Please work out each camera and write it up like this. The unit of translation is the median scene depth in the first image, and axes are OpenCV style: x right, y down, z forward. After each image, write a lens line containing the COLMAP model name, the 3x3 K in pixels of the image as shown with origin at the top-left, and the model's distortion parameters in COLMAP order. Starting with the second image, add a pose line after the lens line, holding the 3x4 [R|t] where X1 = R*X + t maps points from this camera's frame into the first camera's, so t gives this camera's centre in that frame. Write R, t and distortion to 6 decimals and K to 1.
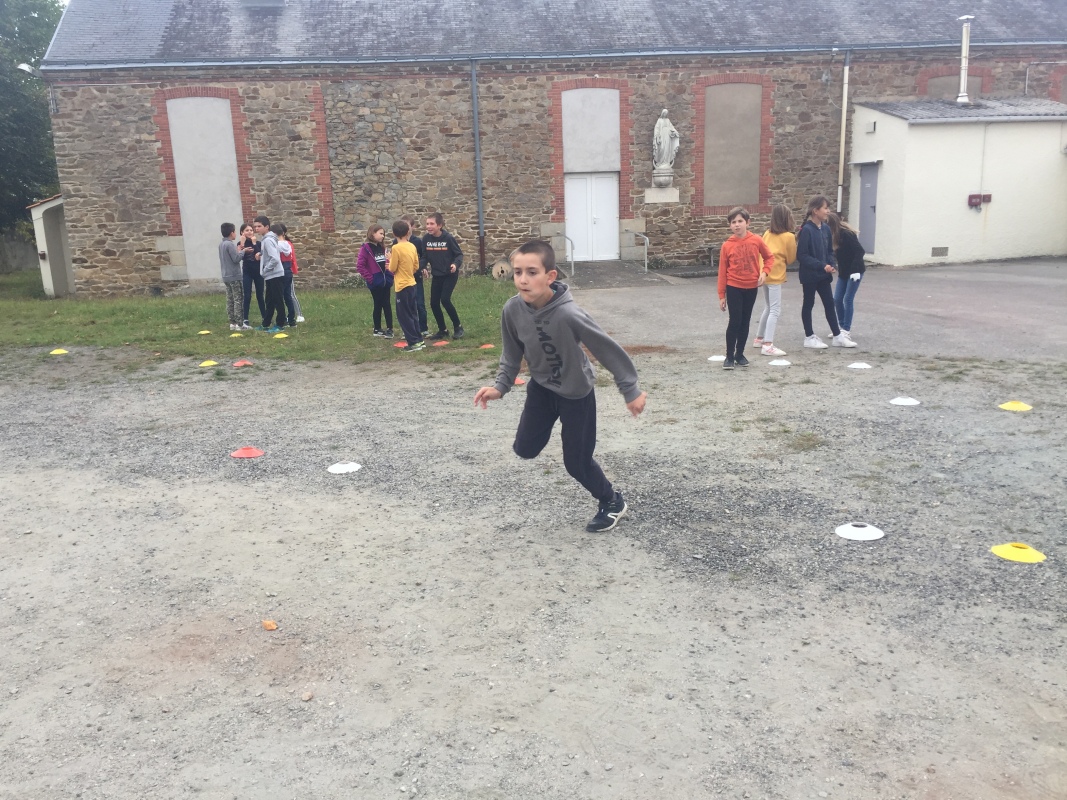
lens RADIAL K [[886.7, 0, 547.5], [0, 886.7, 362.5], [0, 0, 1]] dist [0.097661, -0.120952]
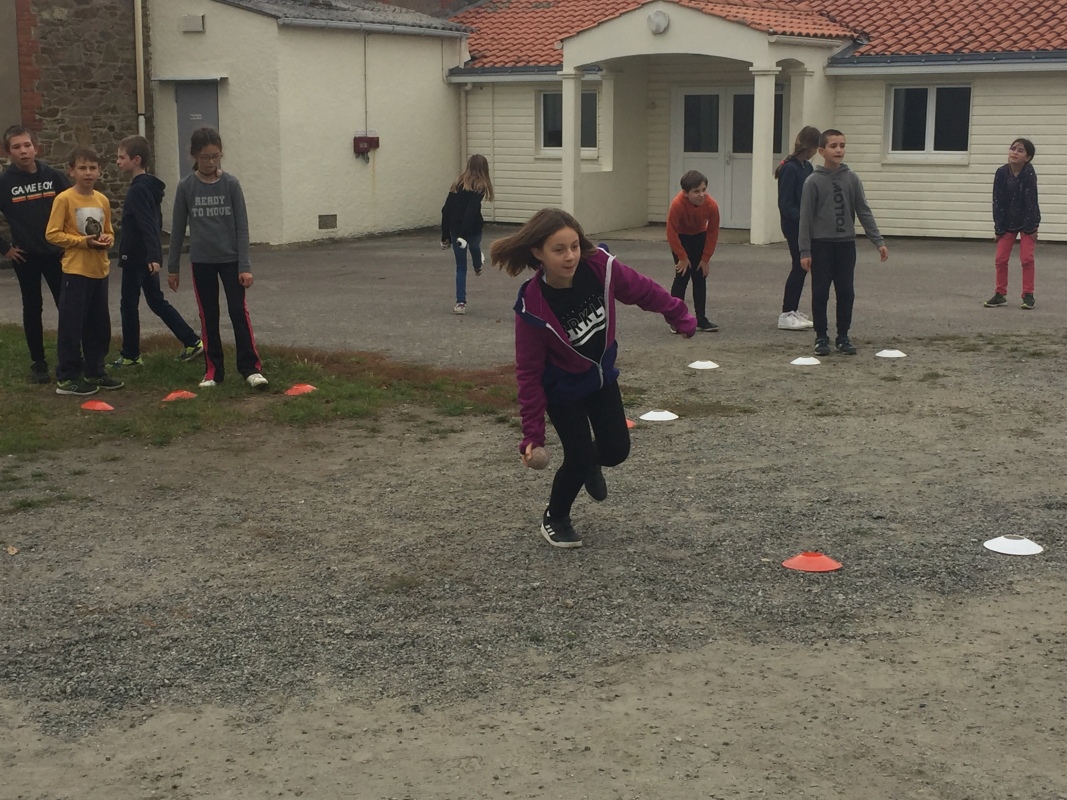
lens RADIAL K [[1526.1, 0, 533.5], [0, 1526.1, 400.0], [0, 0, 1]] dist [-0.007718, 0.068849]
pose [[0.701214, -0.095546, 0.706519, -0.244441], [0.106382, 0.993907, 0.028827, -0.008987], [-0.704969, 0.054947, 0.707106, 0.105719]]
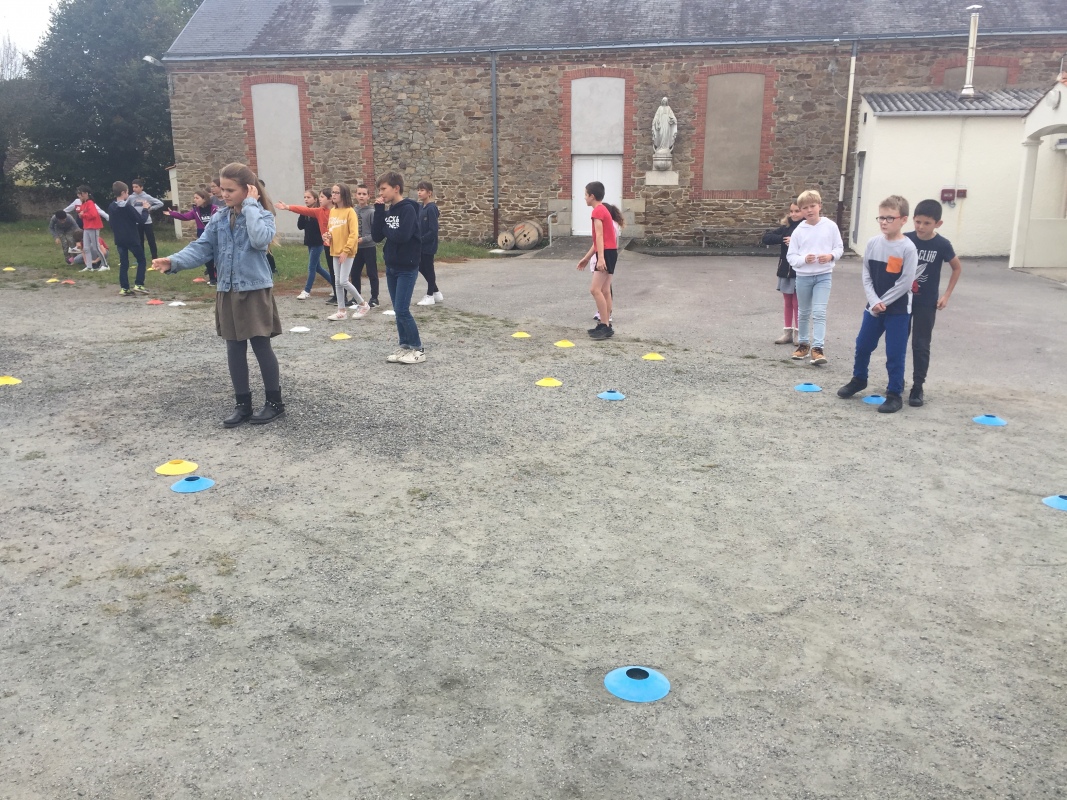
lens RADIAL K [[886.7, 0, 547.5], [0, 886.7, 362.5], [0, 0, 1]] dist [0.097661, -0.120952]
pose [[0.956519, 0.094713, -0.275864, 0.323770], [-0.087525, 0.995427, 0.038280, 0.003983], [0.278227, -0.012470, 0.960434, -0.071883]]
